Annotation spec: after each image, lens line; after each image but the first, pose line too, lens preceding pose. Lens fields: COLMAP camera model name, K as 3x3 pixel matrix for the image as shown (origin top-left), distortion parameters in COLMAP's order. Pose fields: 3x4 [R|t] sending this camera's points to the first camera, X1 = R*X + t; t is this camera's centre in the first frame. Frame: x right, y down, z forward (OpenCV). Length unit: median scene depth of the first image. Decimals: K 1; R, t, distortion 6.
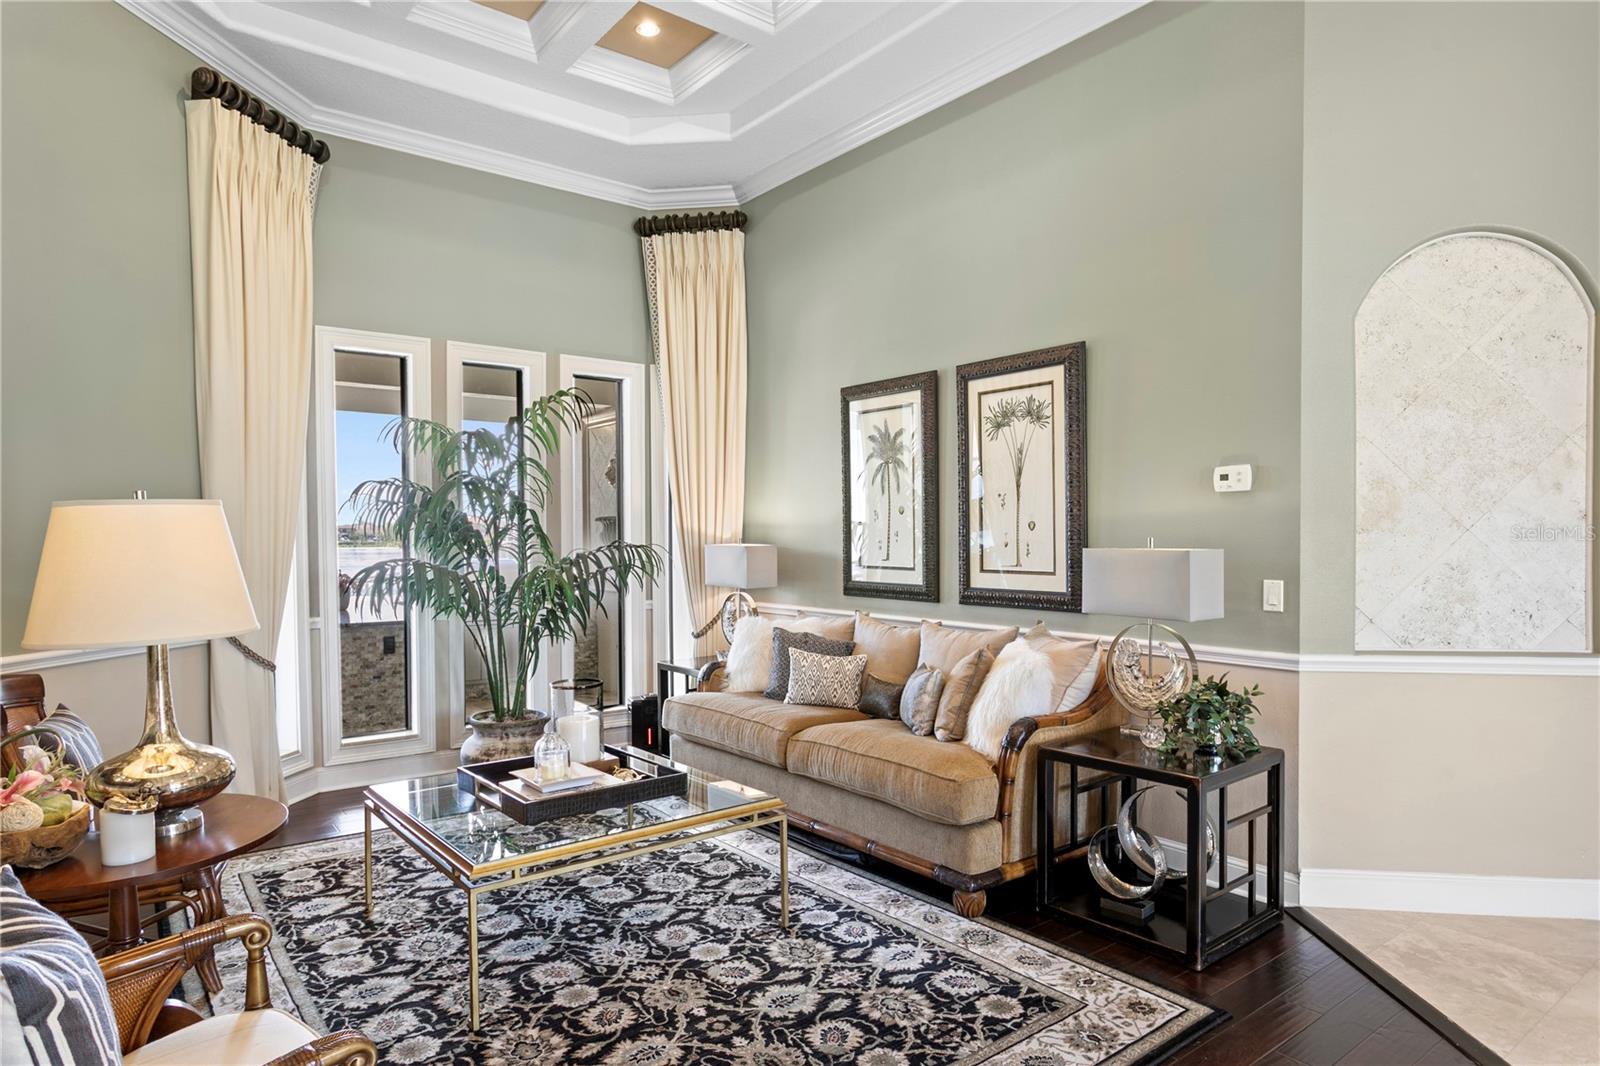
lens RADIAL K [[917.8, 0, 799.9], [0, 917.8, 534.8], [0, 0, 1]] dist [-0.007413, -0.001224]
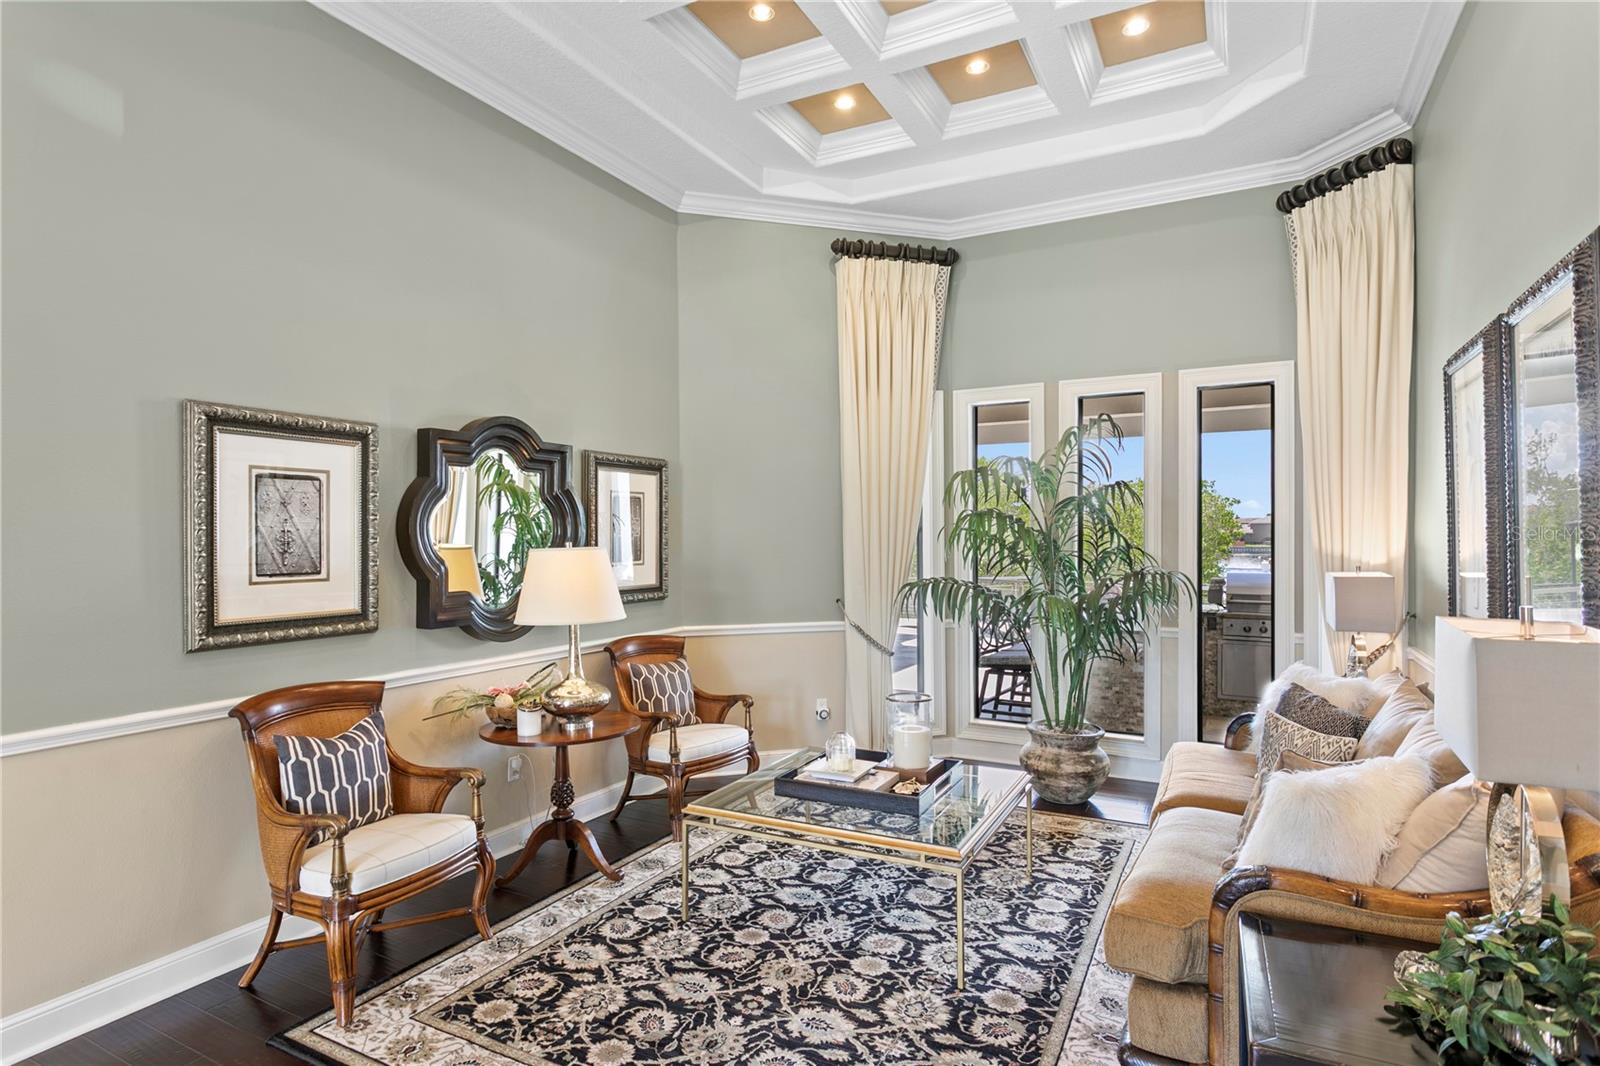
lens RADIAL K [[843.6, 0, 797.3], [0, 843.6, 537.8], [0, 0, 1]] dist [0.000392, 0.000325]
pose [[0.418136, -0.002617, -0.908381, 0.725342], [-0.000654, 0.999995, -0.003182, -0.035721], [0.908384, 0.001925, 0.418132, 0.493561]]
